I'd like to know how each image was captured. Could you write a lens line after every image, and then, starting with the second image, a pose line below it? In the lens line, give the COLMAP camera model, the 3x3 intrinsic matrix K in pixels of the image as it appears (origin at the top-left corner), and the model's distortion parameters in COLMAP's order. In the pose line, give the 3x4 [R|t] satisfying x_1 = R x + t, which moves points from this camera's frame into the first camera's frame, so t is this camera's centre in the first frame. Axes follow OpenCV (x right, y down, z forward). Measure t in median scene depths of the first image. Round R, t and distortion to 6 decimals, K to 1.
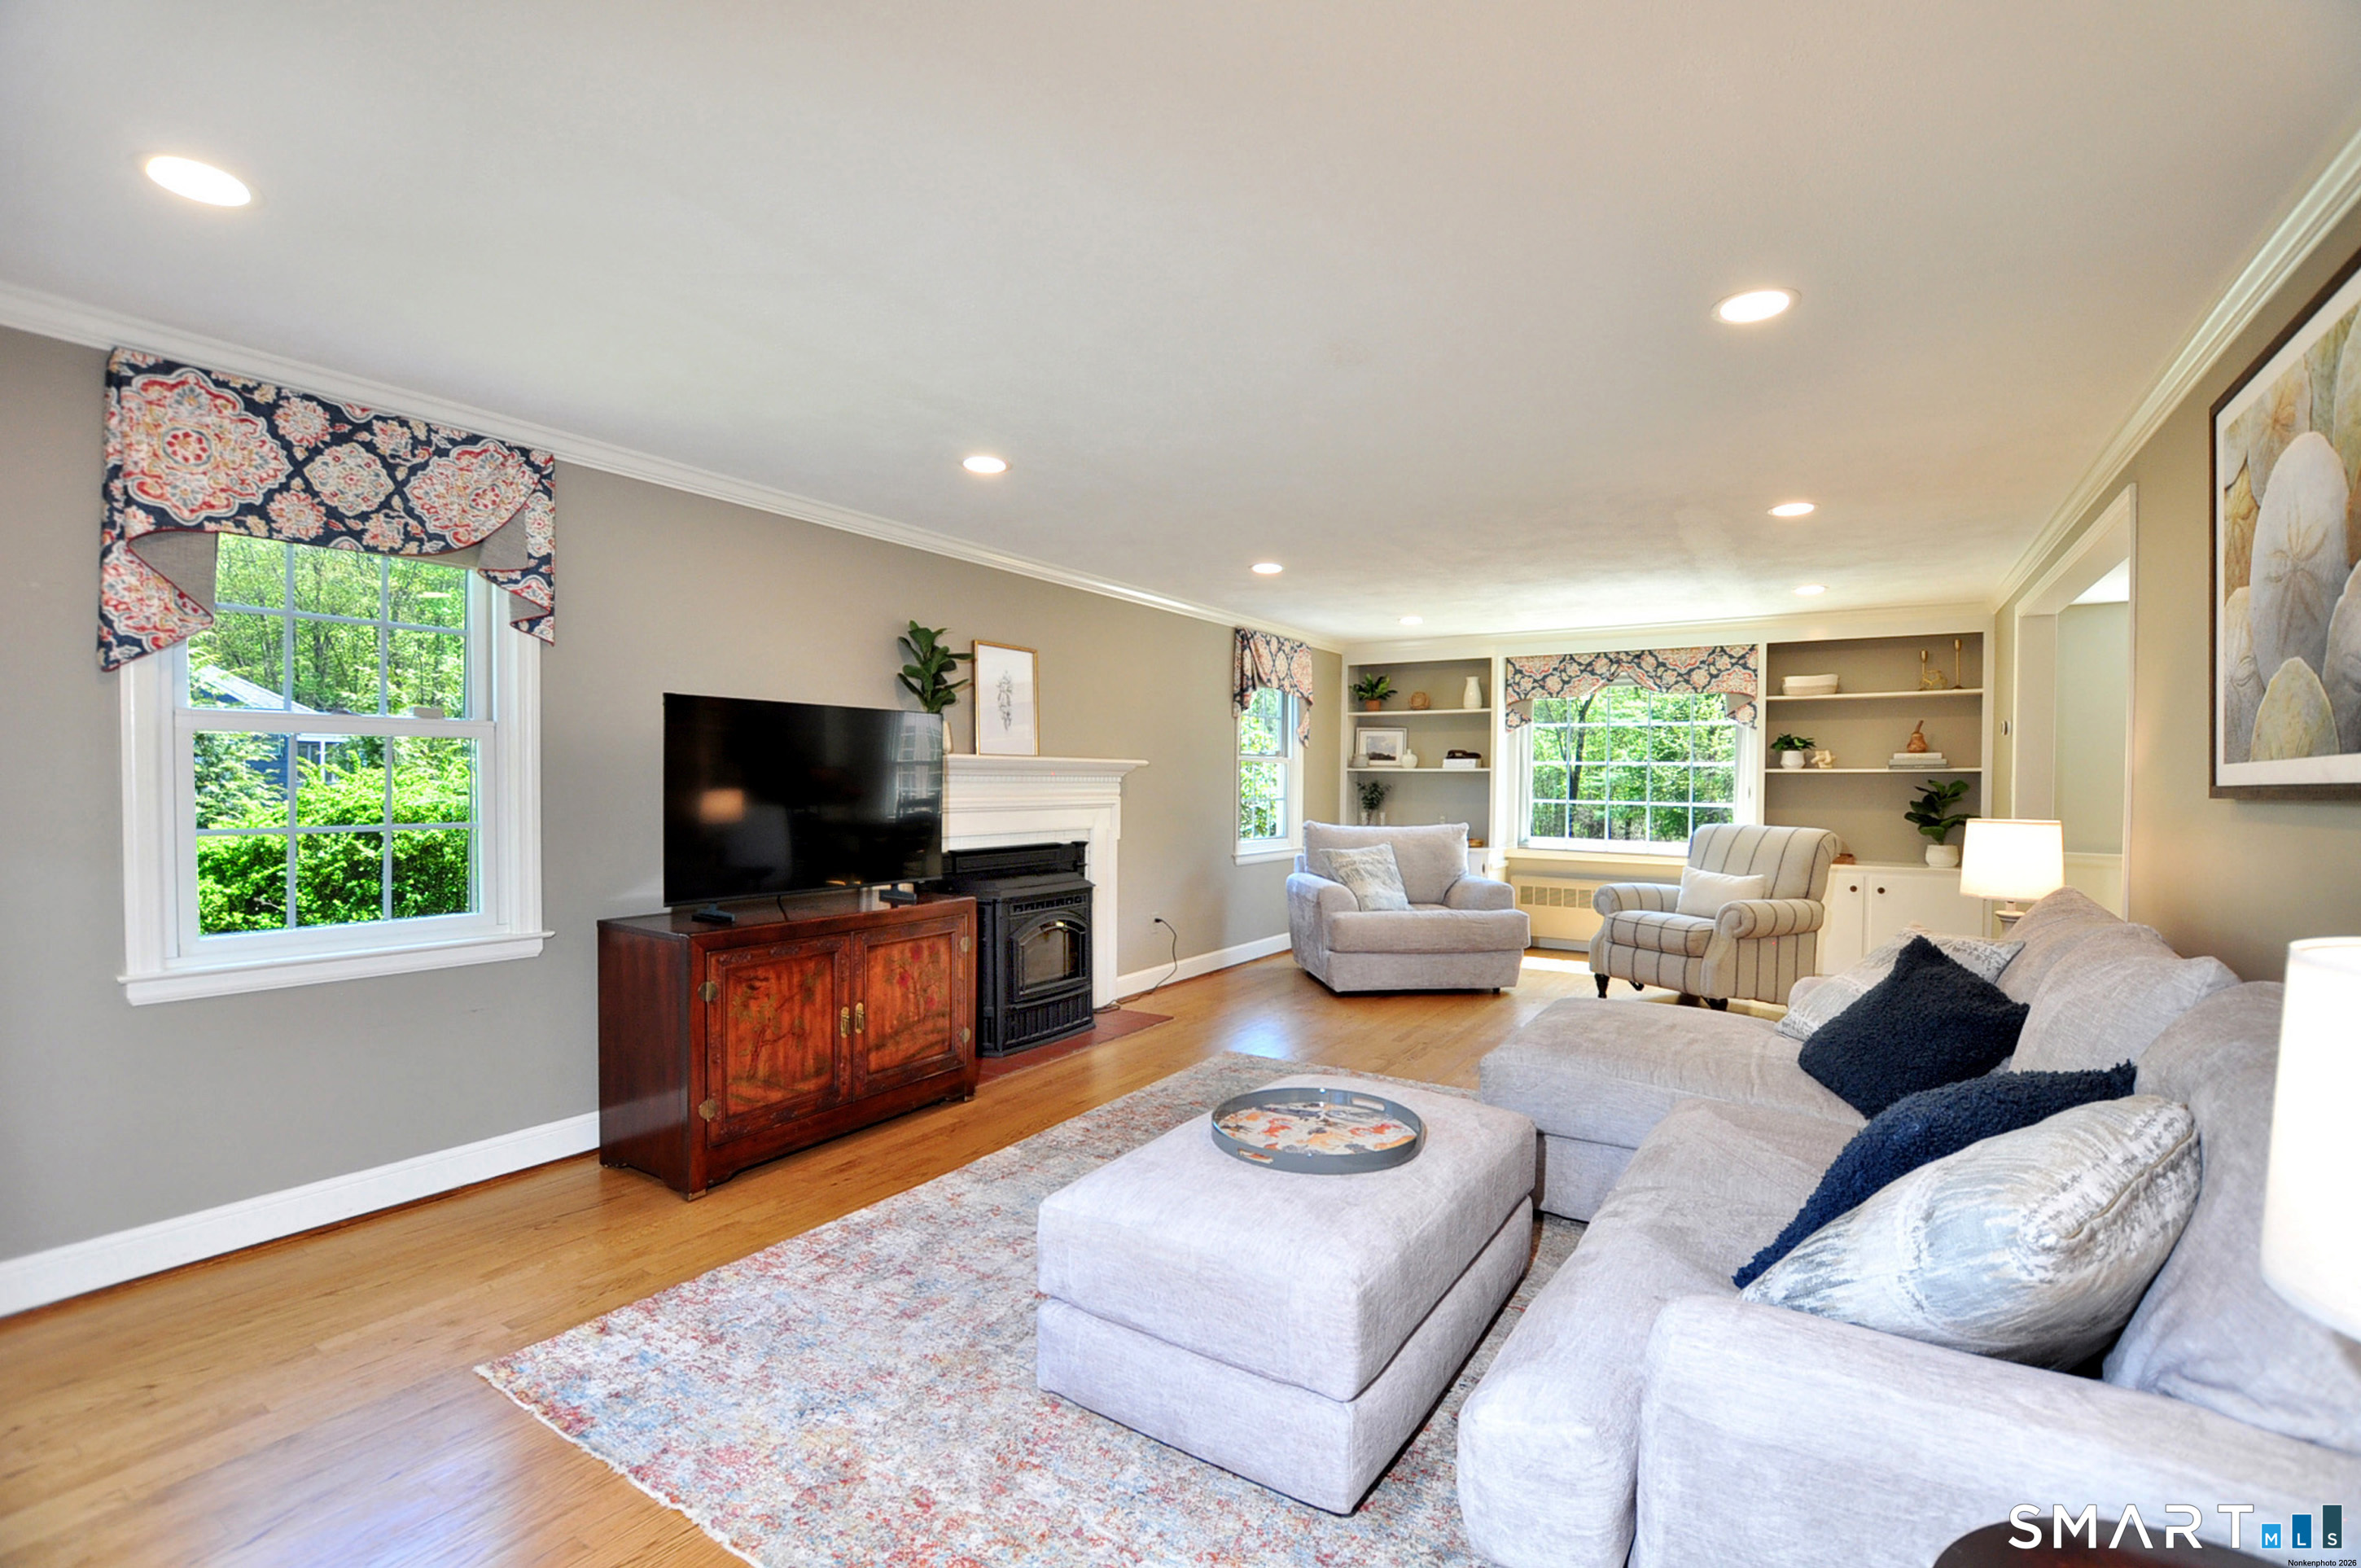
lens RADIAL K [[1058.4, 0, 1177.4], [0, 1058.4, 794.6], [0, 0, 1]] dist [-0.030296, 0.004353]
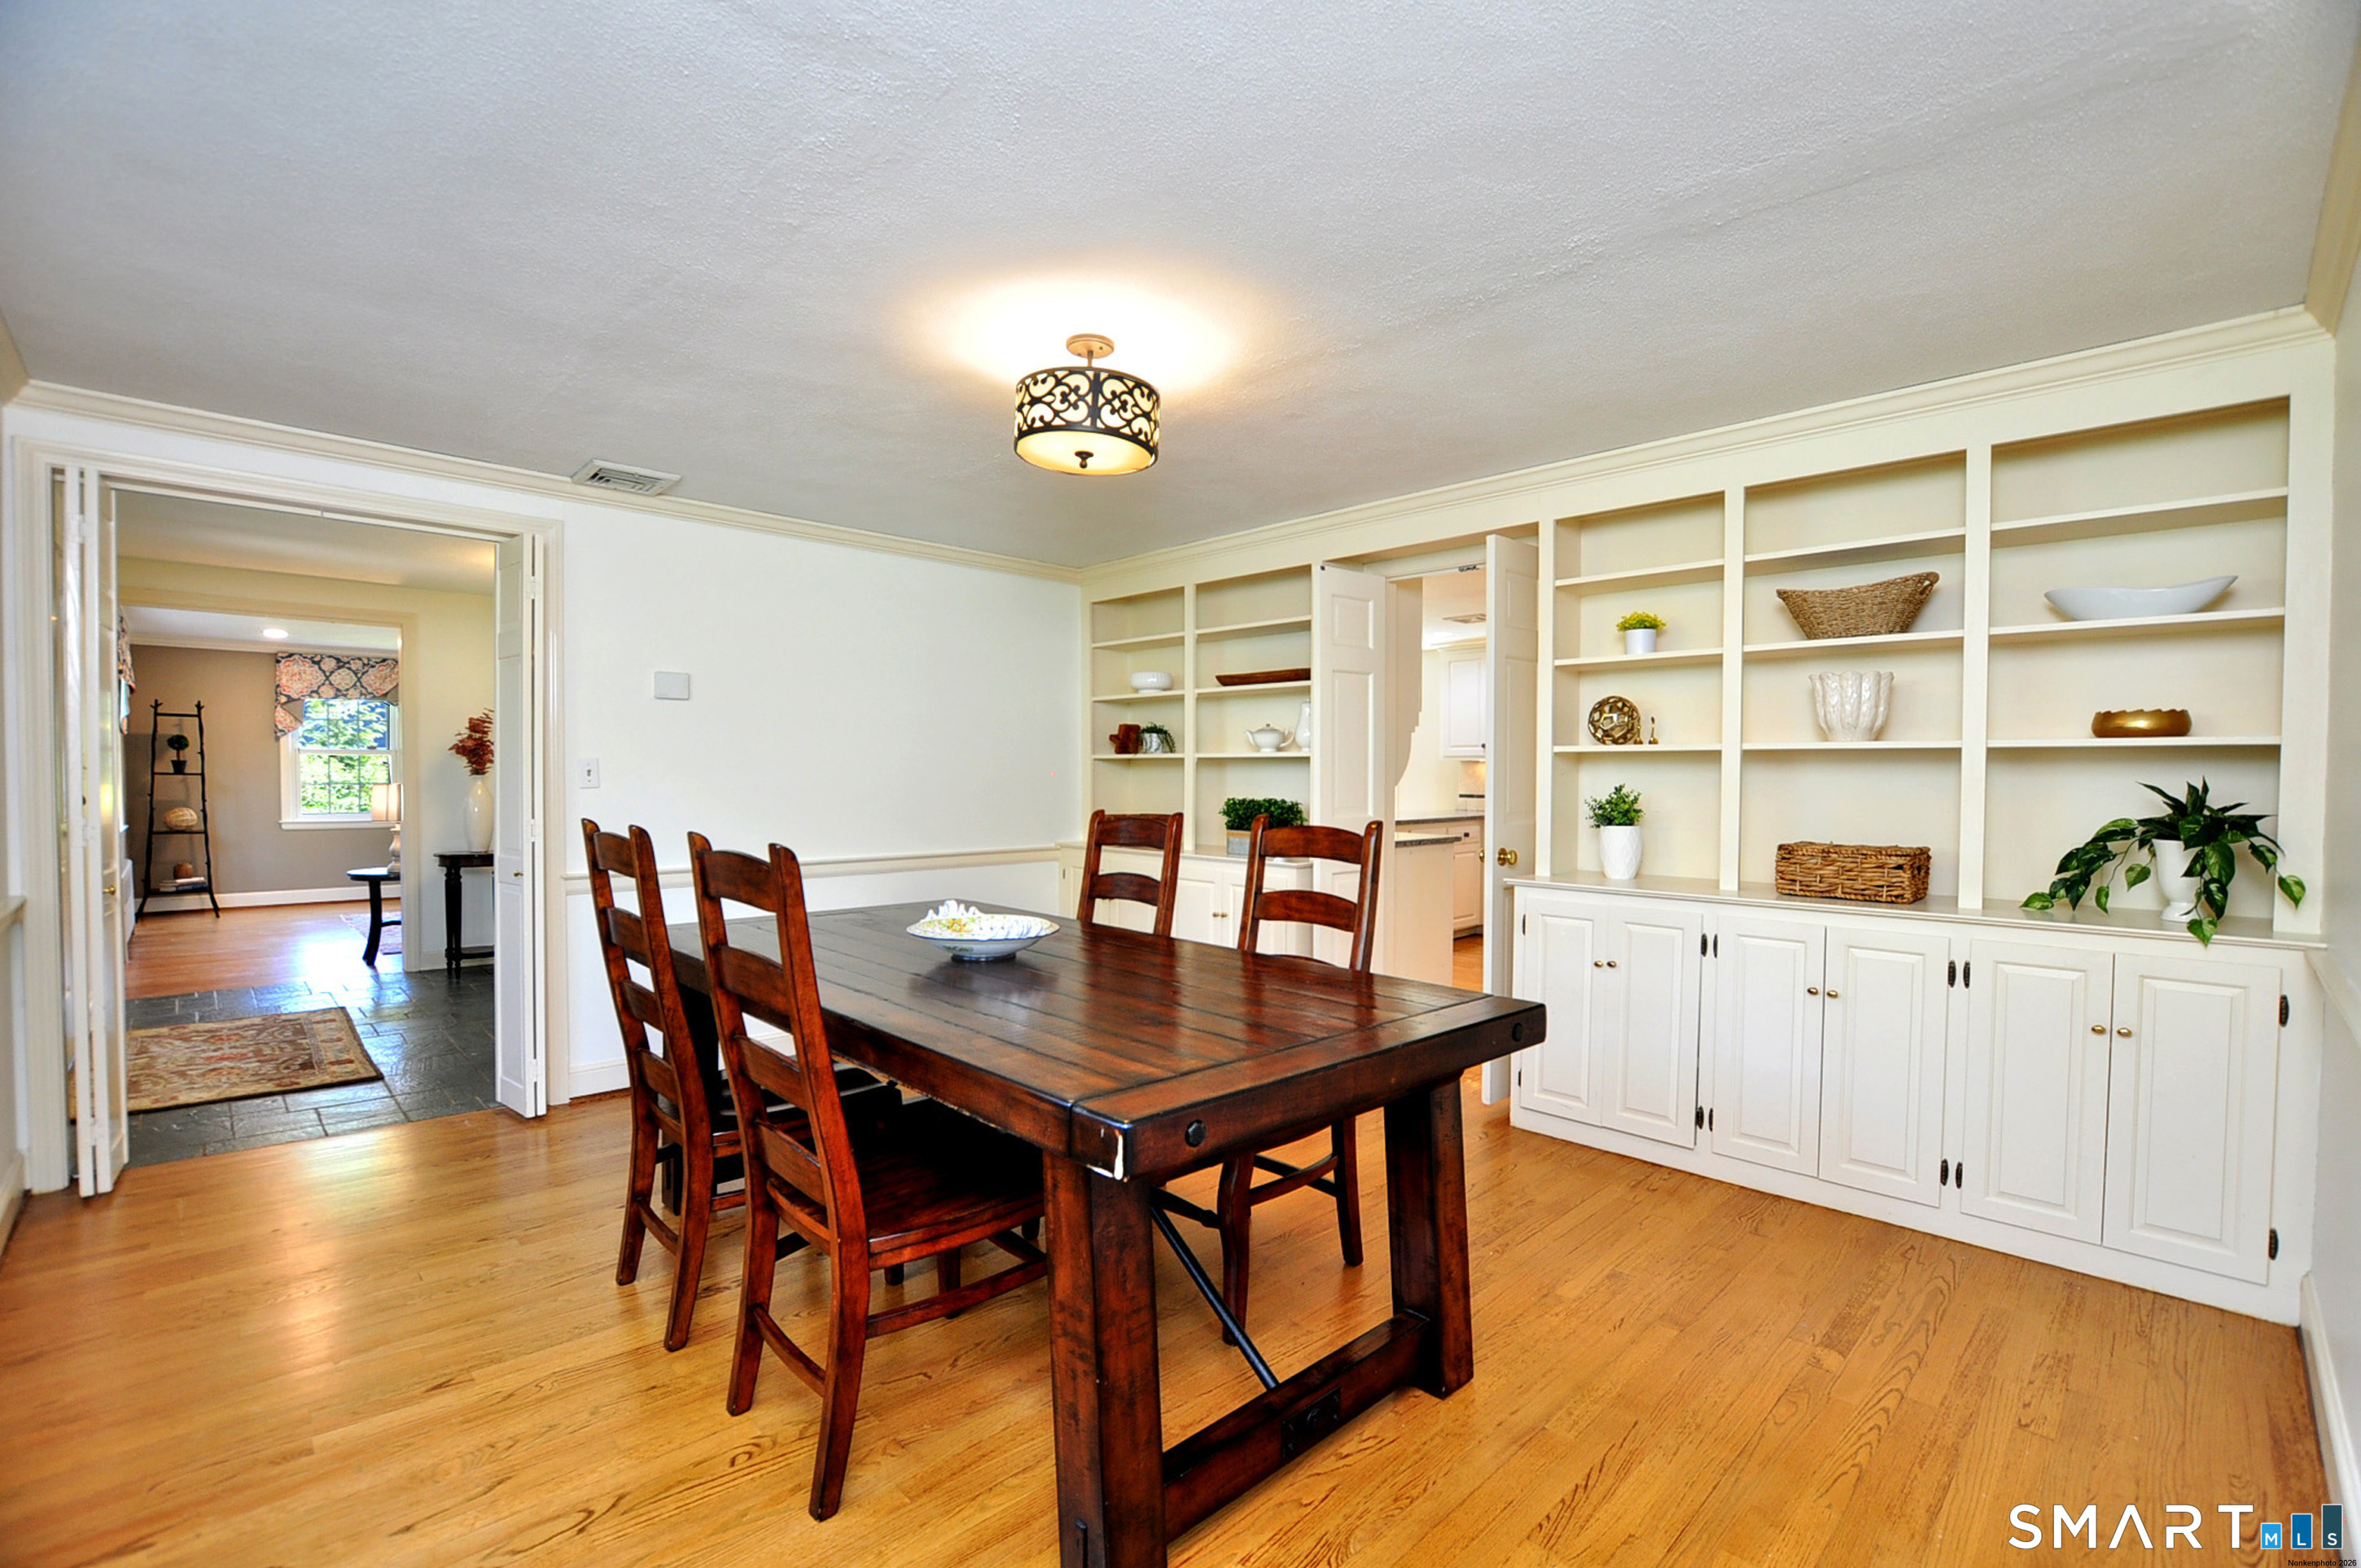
lens RADIAL K [[1058.4, 0, 1196.7], [0, 1058.4, 777.9], [0, 0, 1]] dist [-0.030296, 0.004353]
pose [[0.975669, 0.000791, -0.219246, 2.638690], [0.000376, 0.999986, 0.005281, 0.000890], [0.219247, -0.005235, 0.975655, -1.679621]]
